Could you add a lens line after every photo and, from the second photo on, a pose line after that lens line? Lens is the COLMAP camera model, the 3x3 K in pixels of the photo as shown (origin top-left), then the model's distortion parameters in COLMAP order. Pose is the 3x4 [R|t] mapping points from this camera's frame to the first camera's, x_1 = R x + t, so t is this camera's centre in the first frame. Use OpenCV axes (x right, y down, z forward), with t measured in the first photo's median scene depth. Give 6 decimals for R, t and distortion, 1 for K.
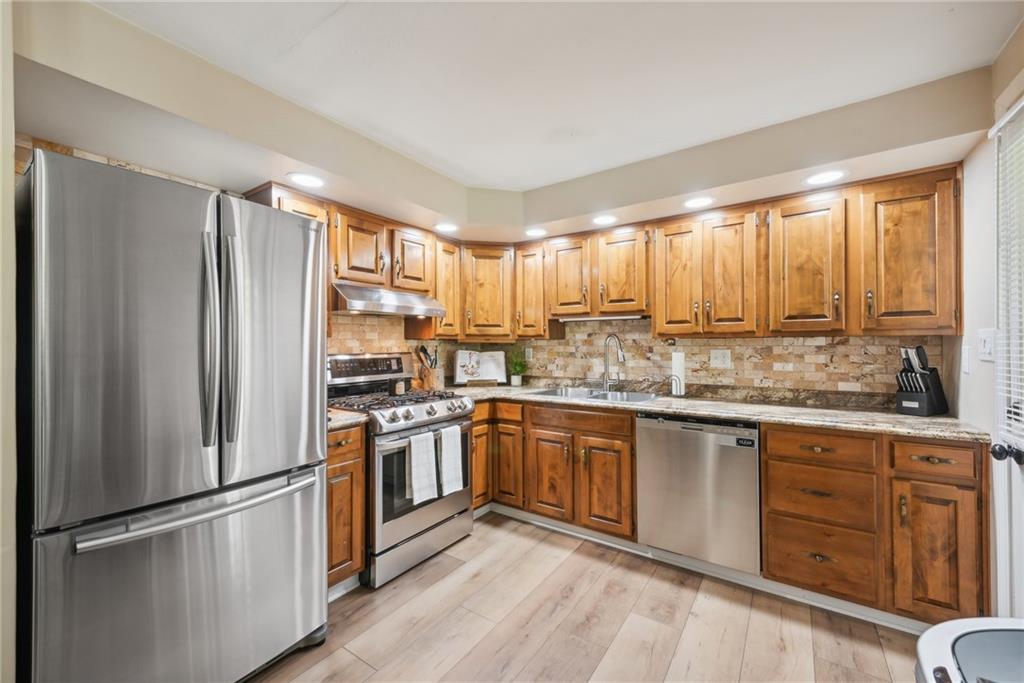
lens RADIAL K [[411.5, 0, 510.0], [0, 411.5, 343.4], [0, 0, 1]] dist [0.018722, -0.005470]
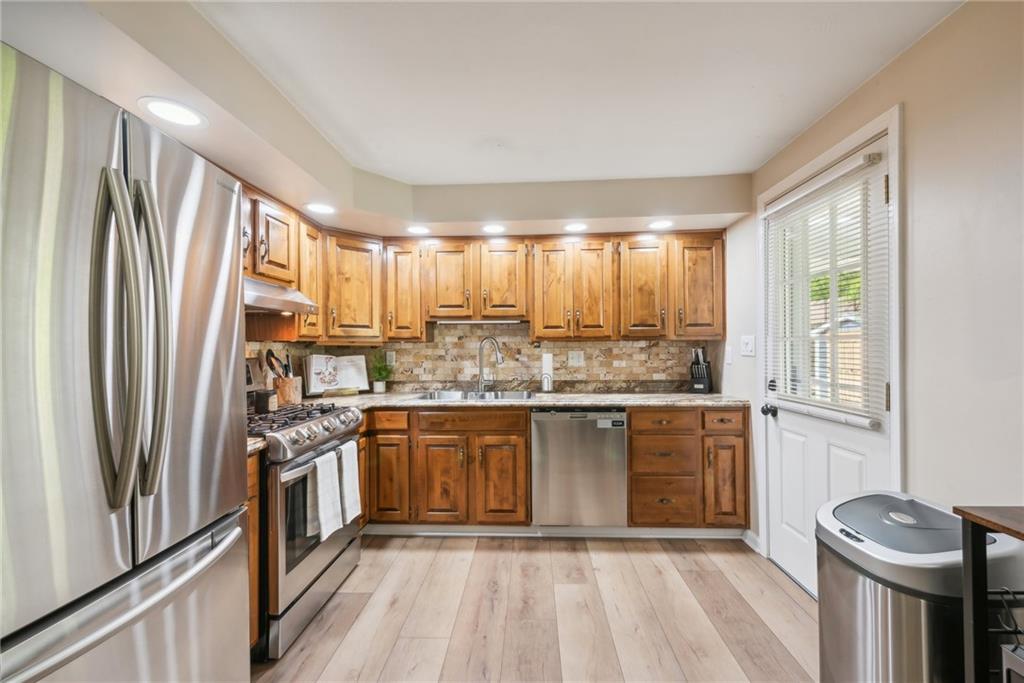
lens RADIAL K [[411.5, 0, 518.1], [0, 411.5, 346.8], [0, 0, 1]] dist [0.018722, -0.005470]
pose [[0.845086, -0.002183, 0.534625, -0.274930], [0.003668, 0.999992, -0.001716, 0.004264], [-0.534617, 0.003411, 0.845087, 0.072976]]
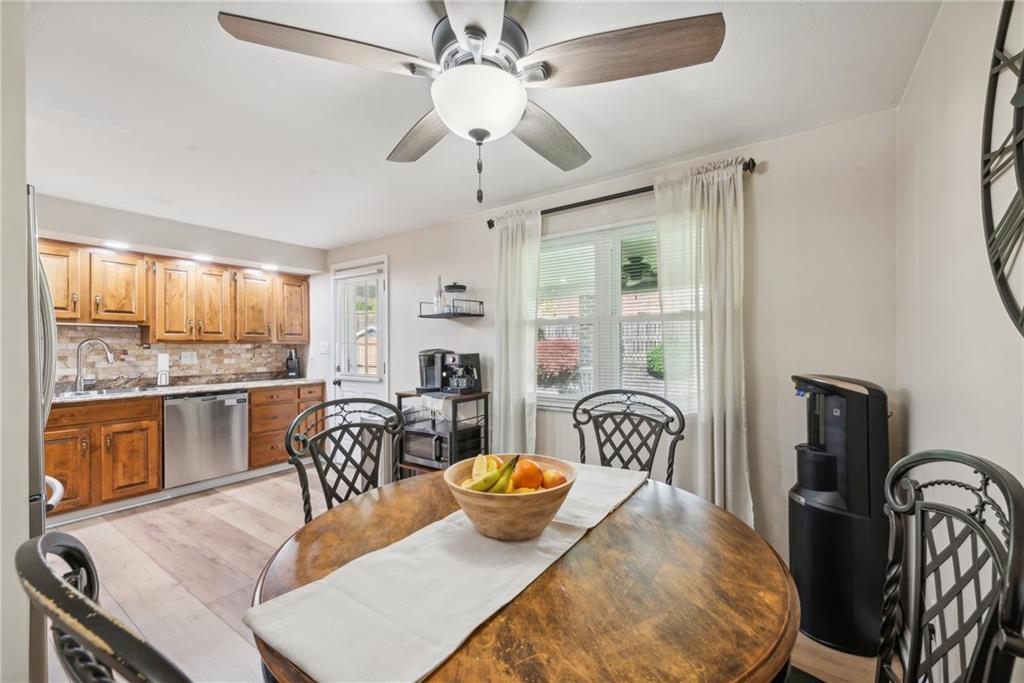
lens RADIAL K [[411.5, 0, 510.4], [0, 411.5, 347.2], [0, 0, 1]] dist [0.018722, -0.005470]
pose [[0.014308, 0.002667, 0.999894, -0.950347], [0.003263, 0.999991, -0.002714, 0.007202], [-0.999892, 0.003301, 0.014299, -0.168281]]
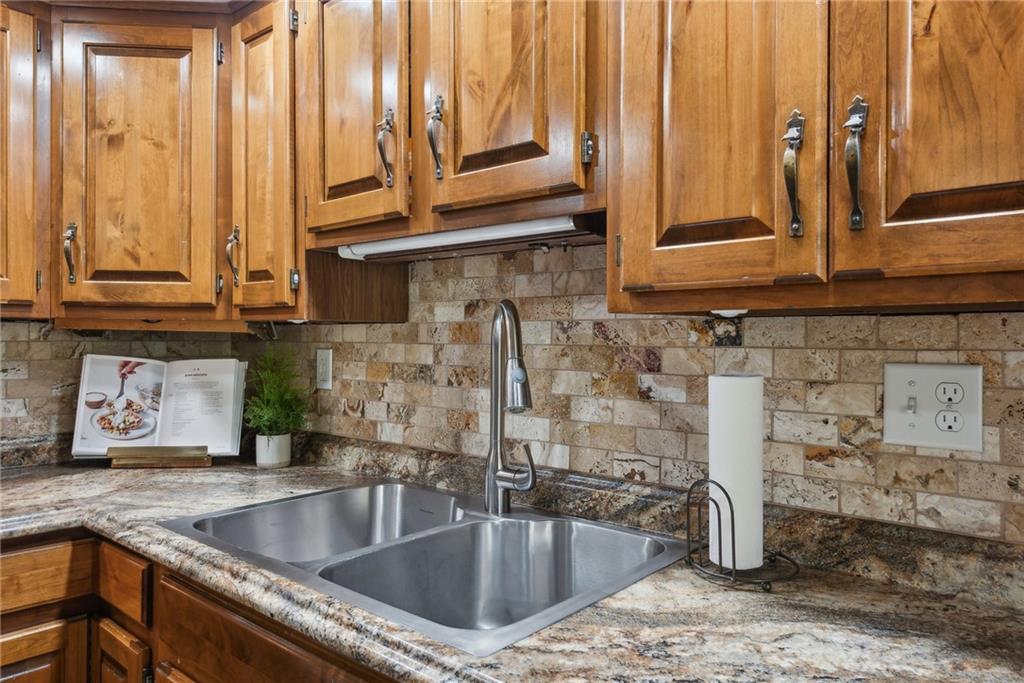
lens RADIAL K [[701.9, 0, 500.2], [0, 701.9, 343.0], [0, 0, 1]] dist [0.015505, -0.001565]
pose [[0.994256, 0.008998, -0.106653, 0.319507], [-0.008597, 0.999954, 0.004213, 0.002991], [0.106686, -0.003272, 0.994287, 0.601536]]
